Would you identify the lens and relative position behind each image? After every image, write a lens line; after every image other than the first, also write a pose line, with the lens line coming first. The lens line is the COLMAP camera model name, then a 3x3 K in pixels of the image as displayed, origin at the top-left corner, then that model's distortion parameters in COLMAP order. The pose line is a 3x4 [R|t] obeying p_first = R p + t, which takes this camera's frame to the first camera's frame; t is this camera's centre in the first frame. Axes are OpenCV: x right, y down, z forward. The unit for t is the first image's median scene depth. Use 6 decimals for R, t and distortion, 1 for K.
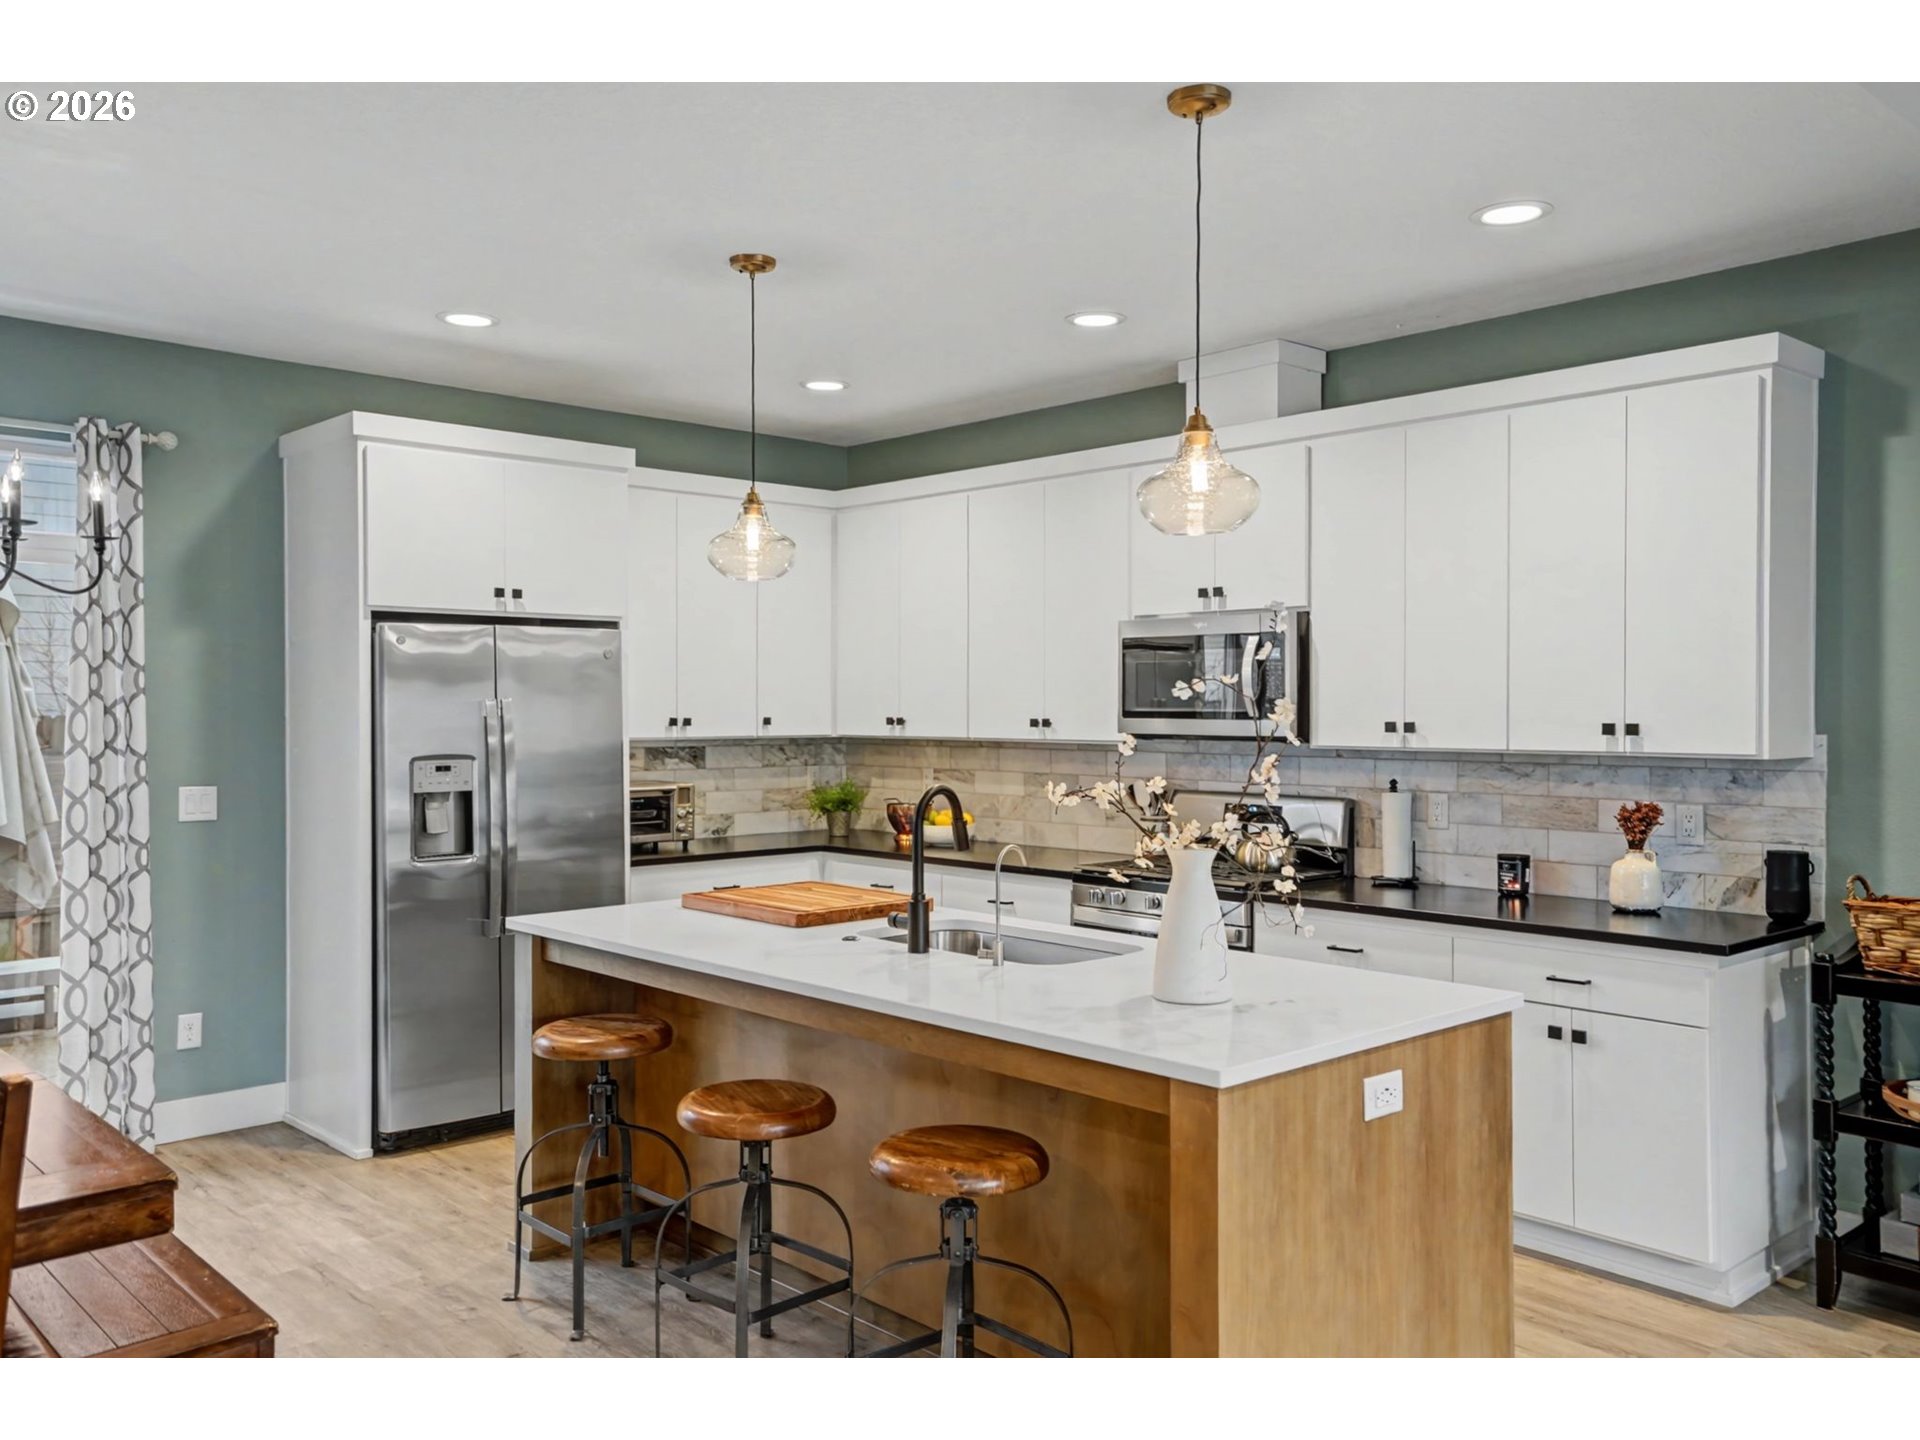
lens RADIAL K [[1548.0, 0, 971.7], [0, 1548.0, 713.5], [0, 0, 1]] dist [0.055885, 0.030863]
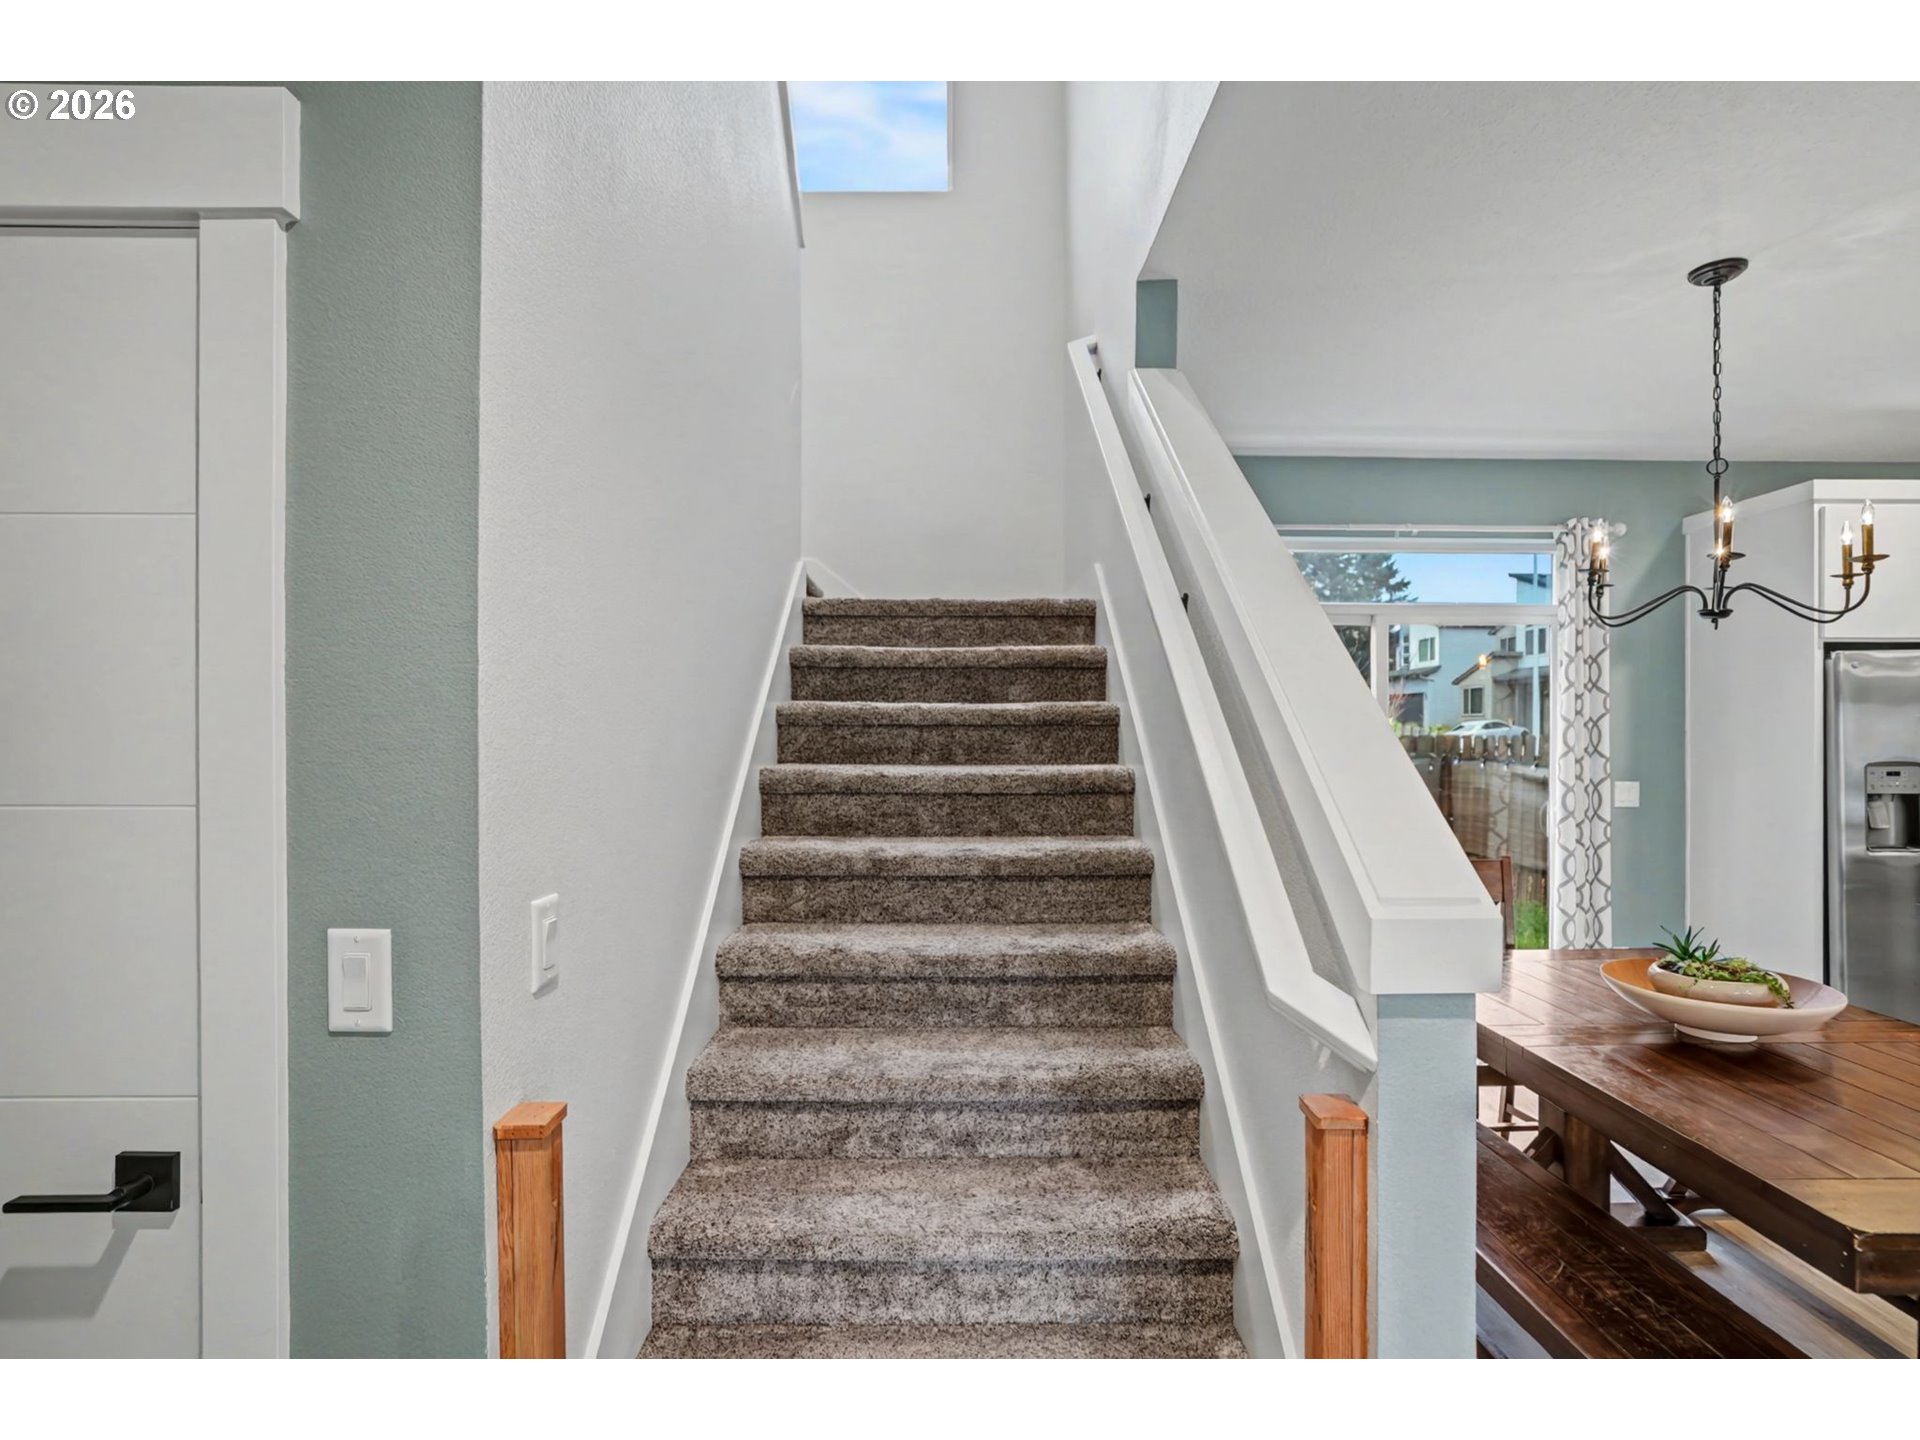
lens RADIAL K [[962.0, 0, 959.2], [0, 962.0, 735.4], [0, 0, 1]] dist [-0.026132, 0.014407]
pose [[0.744707, -0.000344, -0.667392, -0.404269], [-0.002407, 0.999992, -0.003201, 0.011071], [0.667388, 0.003990, 0.744700, 0.000293]]
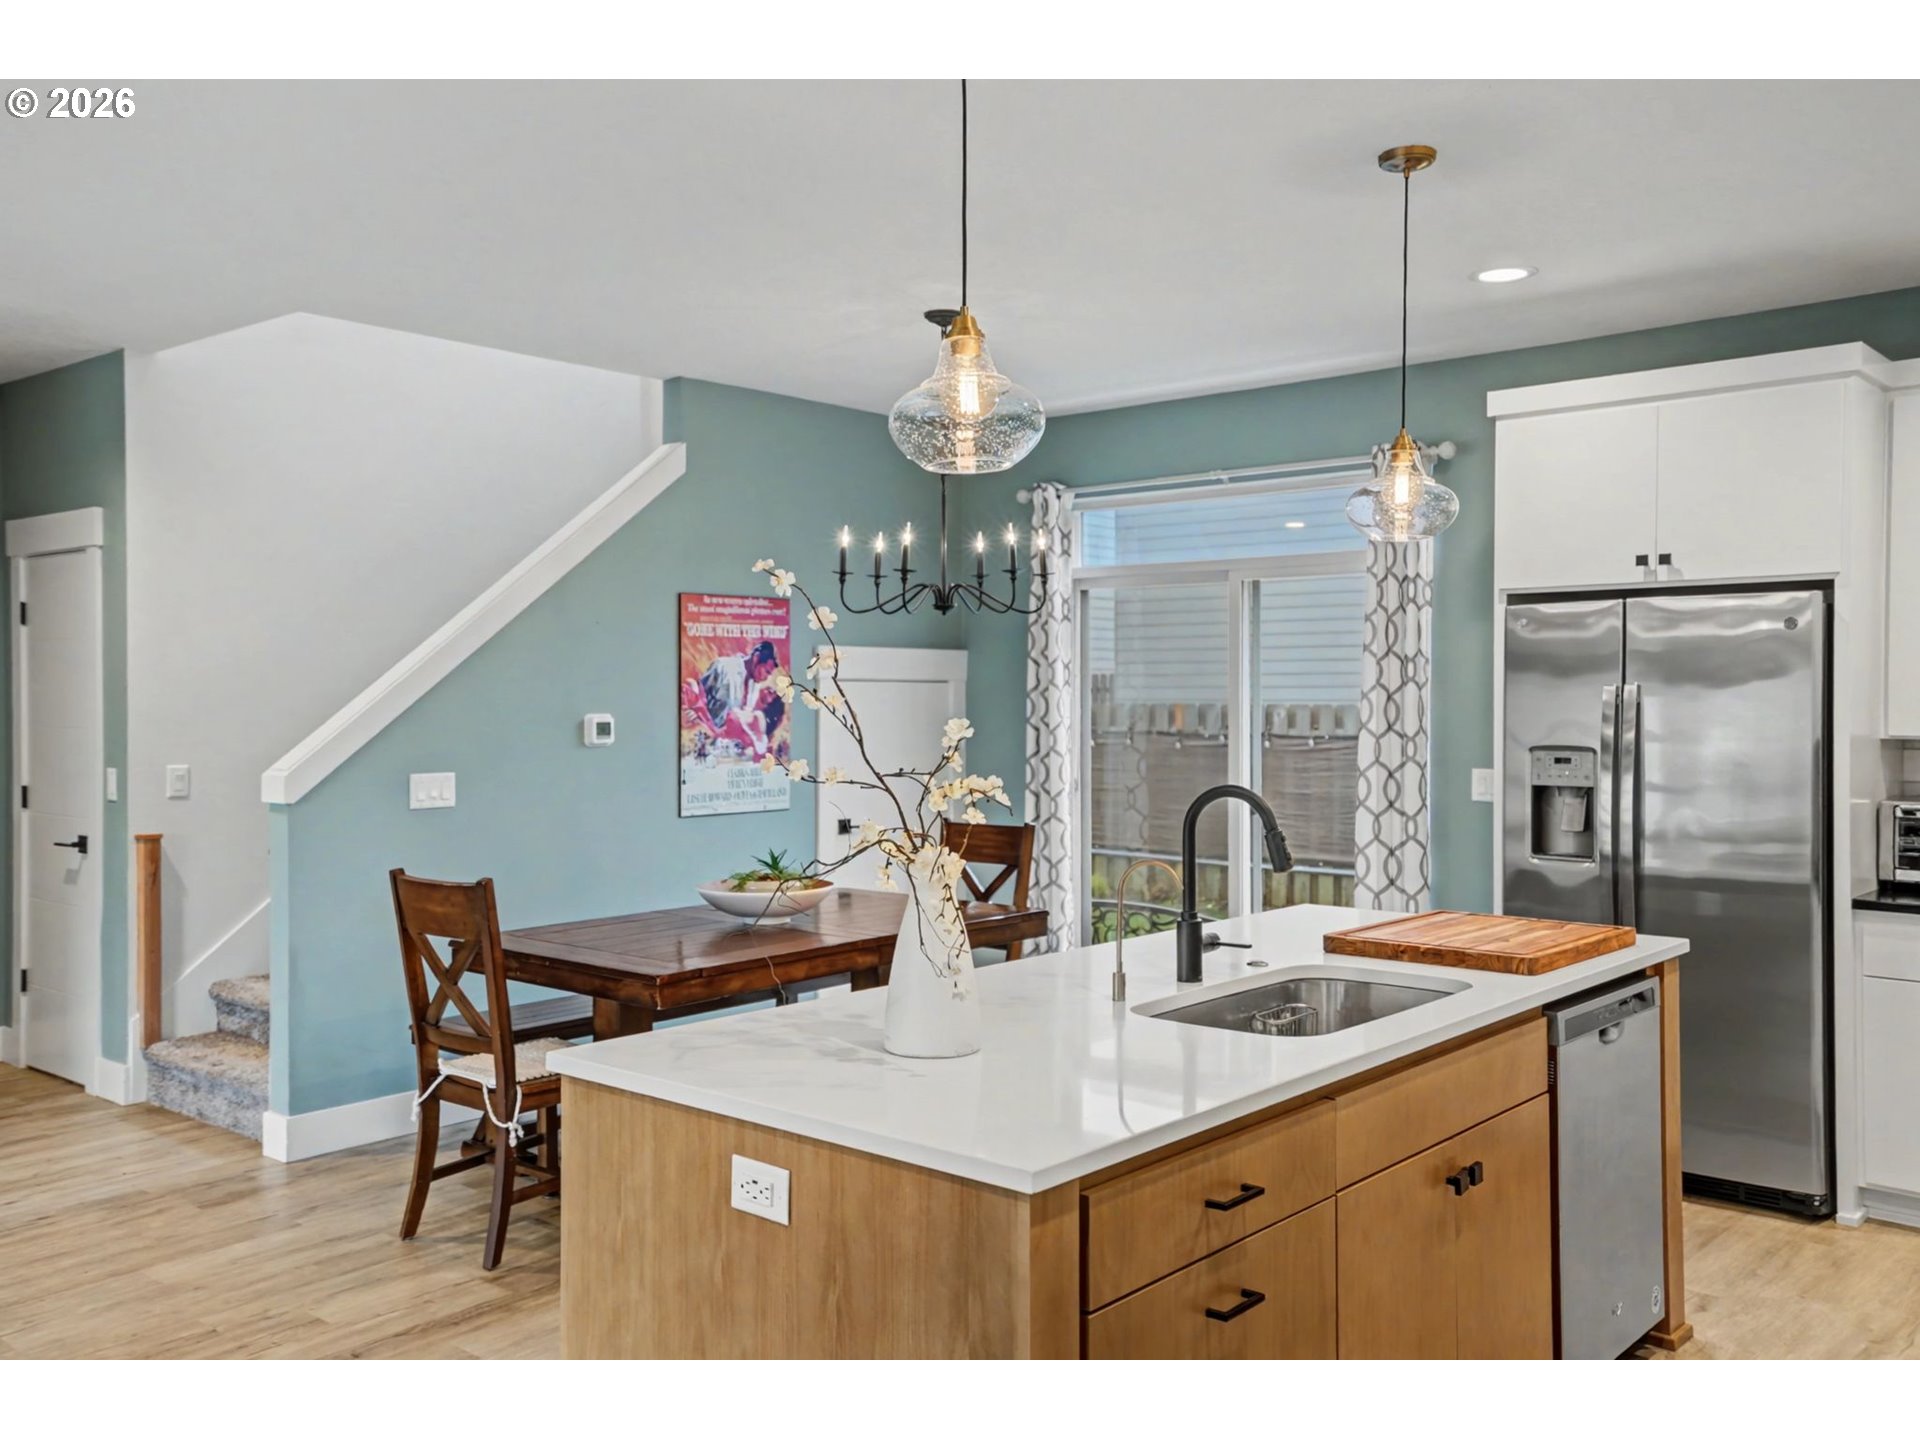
lens RADIAL K [[1614.7, 0, 940.9], [0, 1614.7, 723.6], [0, 0, 1]] dist [0.040086, -0.018666]
pose [[0.087966, 0.015599, -0.996001, 0.606923], [-0.005043, 0.999872, 0.015214, 0.001128], [0.996111, 0.003684, 0.088033, 0.579725]]
